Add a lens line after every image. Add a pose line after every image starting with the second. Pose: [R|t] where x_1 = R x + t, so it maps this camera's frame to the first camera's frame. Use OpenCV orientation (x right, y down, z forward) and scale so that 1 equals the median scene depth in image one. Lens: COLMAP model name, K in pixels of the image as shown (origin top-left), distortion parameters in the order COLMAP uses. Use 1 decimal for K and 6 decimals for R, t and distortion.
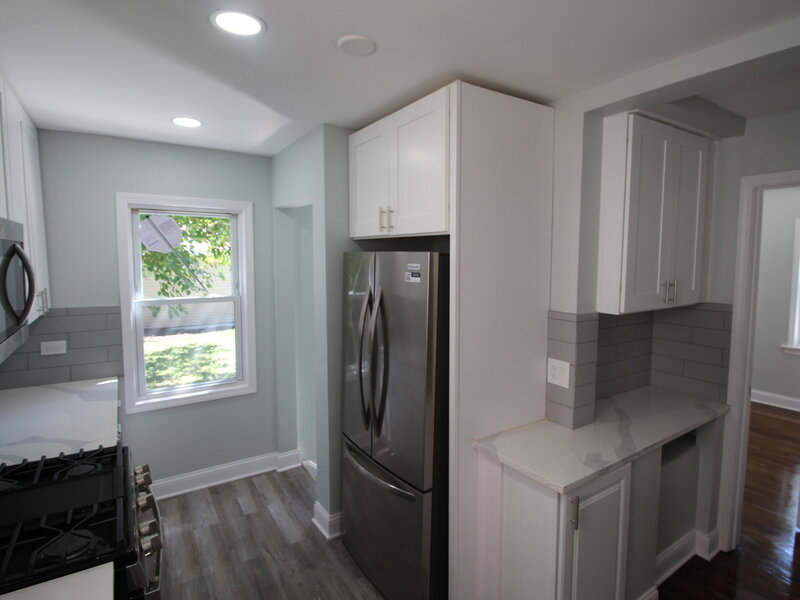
lens RADIAL K [[432.6, 0, 405.6], [0, 432.6, 289.3], [0, 0, 1]] dist [-0.002720, -0.010406]
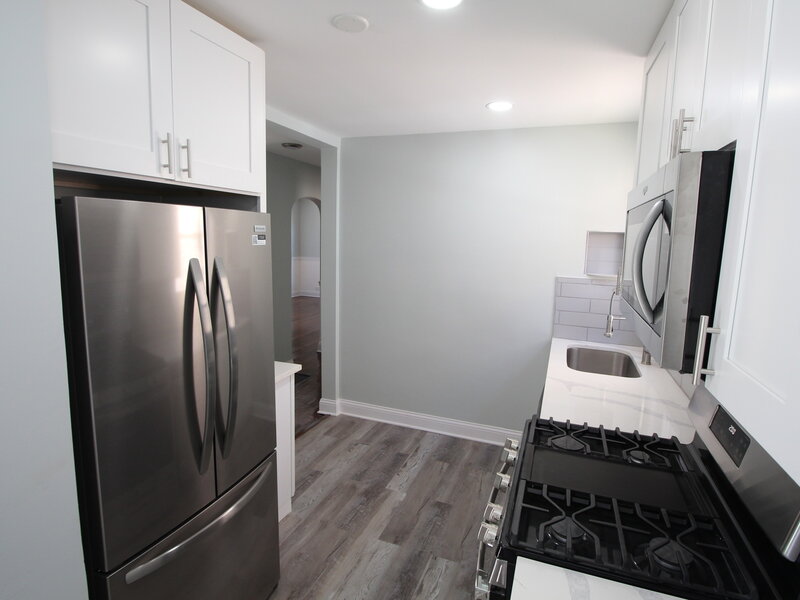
lens RADIAL K [[432.6, 0, 405.6], [0, 432.6, 289.3], [0, 0, 1]] dist [-0.002720, -0.010406]
pose [[-0.584195, -0.125215, 0.801896, -1.187358], [0.037785, 0.982760, 0.180983, -0.102828], [-0.810734, 0.136029, -0.569392, 1.659034]]
